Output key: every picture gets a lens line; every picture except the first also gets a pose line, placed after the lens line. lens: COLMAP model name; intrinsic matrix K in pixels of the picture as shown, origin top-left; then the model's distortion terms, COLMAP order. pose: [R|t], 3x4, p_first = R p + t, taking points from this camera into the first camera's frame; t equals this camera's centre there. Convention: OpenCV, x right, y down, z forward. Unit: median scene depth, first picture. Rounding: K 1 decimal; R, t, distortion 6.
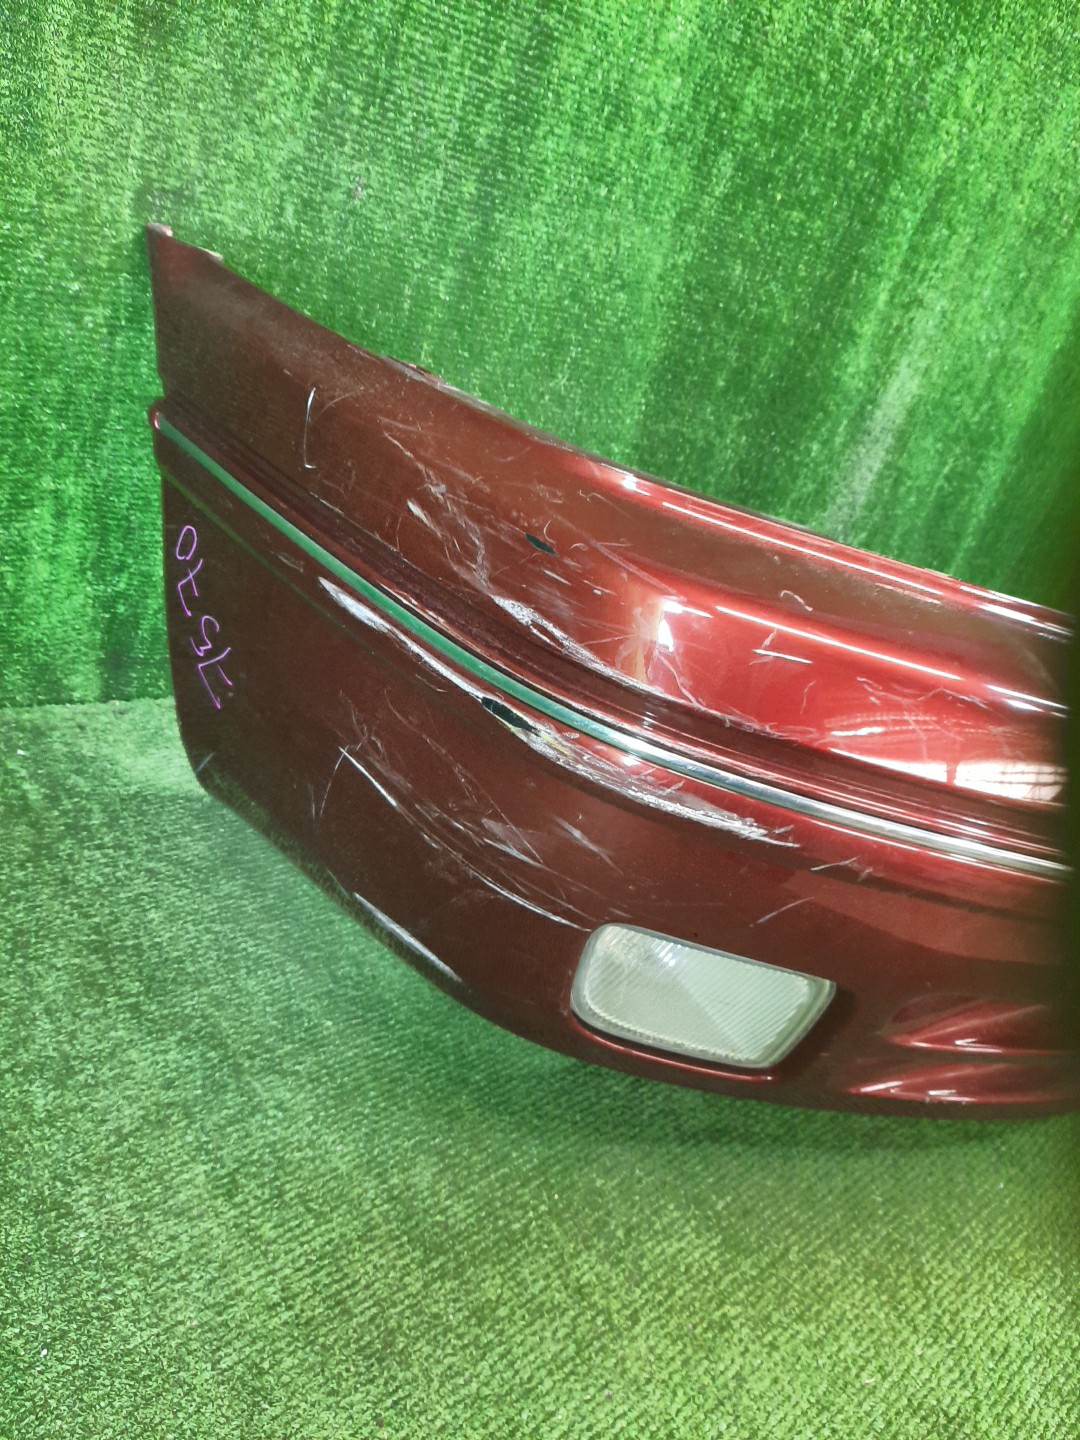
lens RADIAL K [[1059.8, 0, 544.9], [0, 1059.8, 719.4], [0, 0, 1]] dist [0.024007, -0.022892]
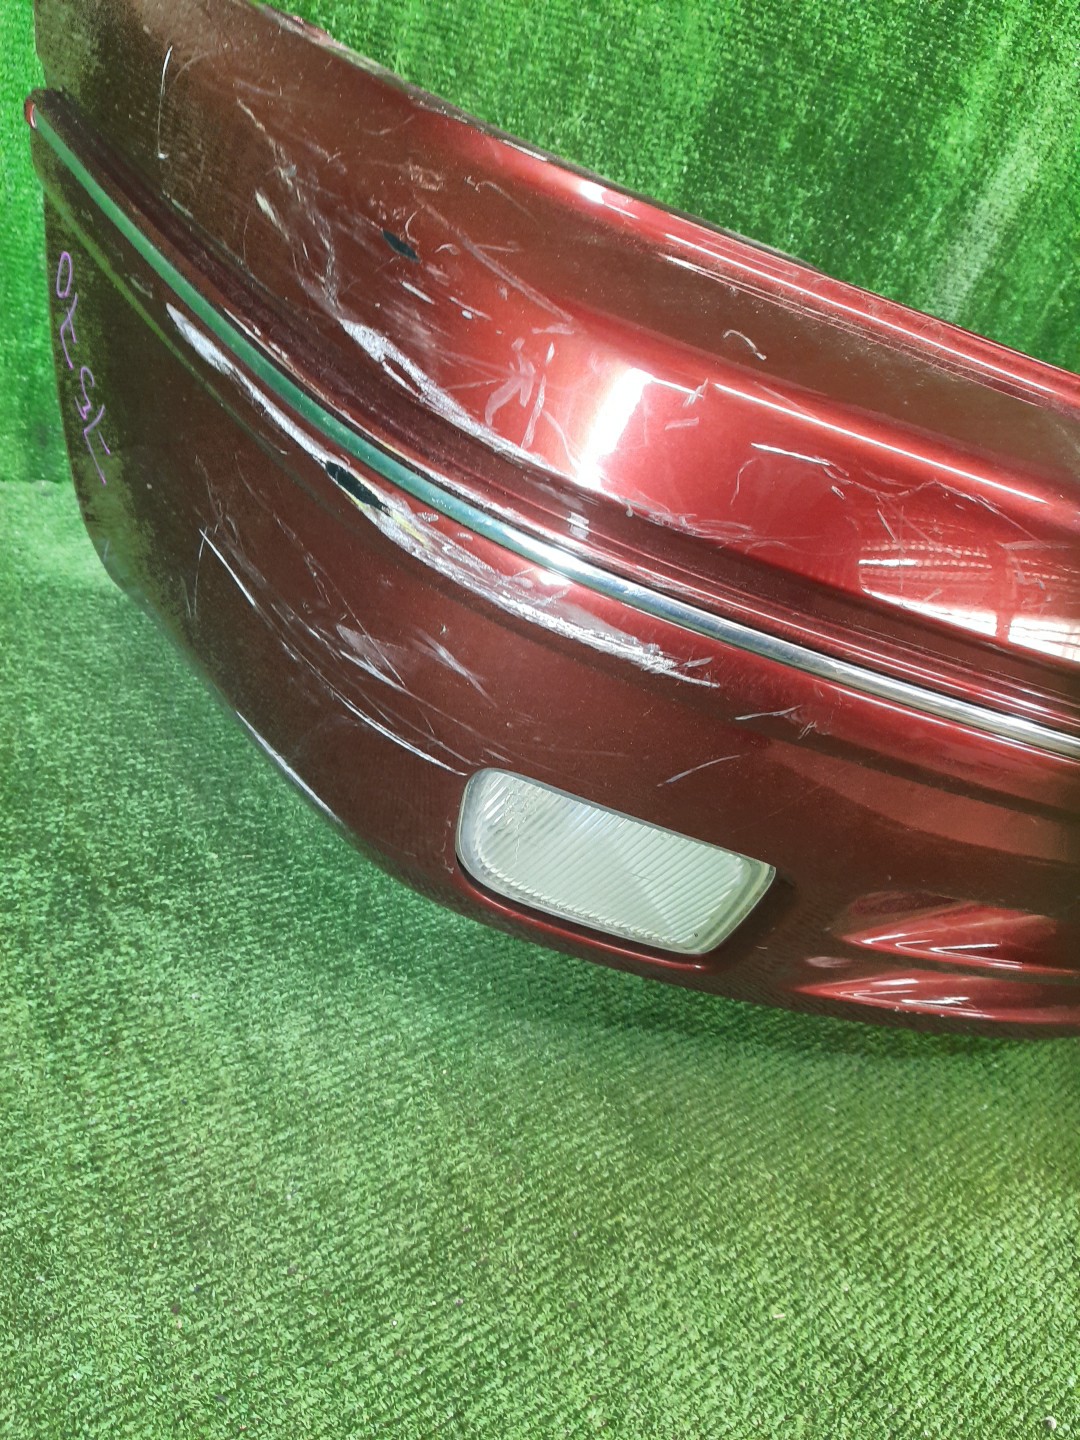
lens RADIAL K [[1059.8, 0, 536.2], [0, 1059.8, 719.4], [0, 0, 1]] dist [0.024007, -0.022892]
pose [[0.993592, 0.081460, -0.078355, 0.135751], [-0.069731, 0.987370, 0.142257, 0.035286], [0.088953, -0.135882, 0.986724, 0.195246]]
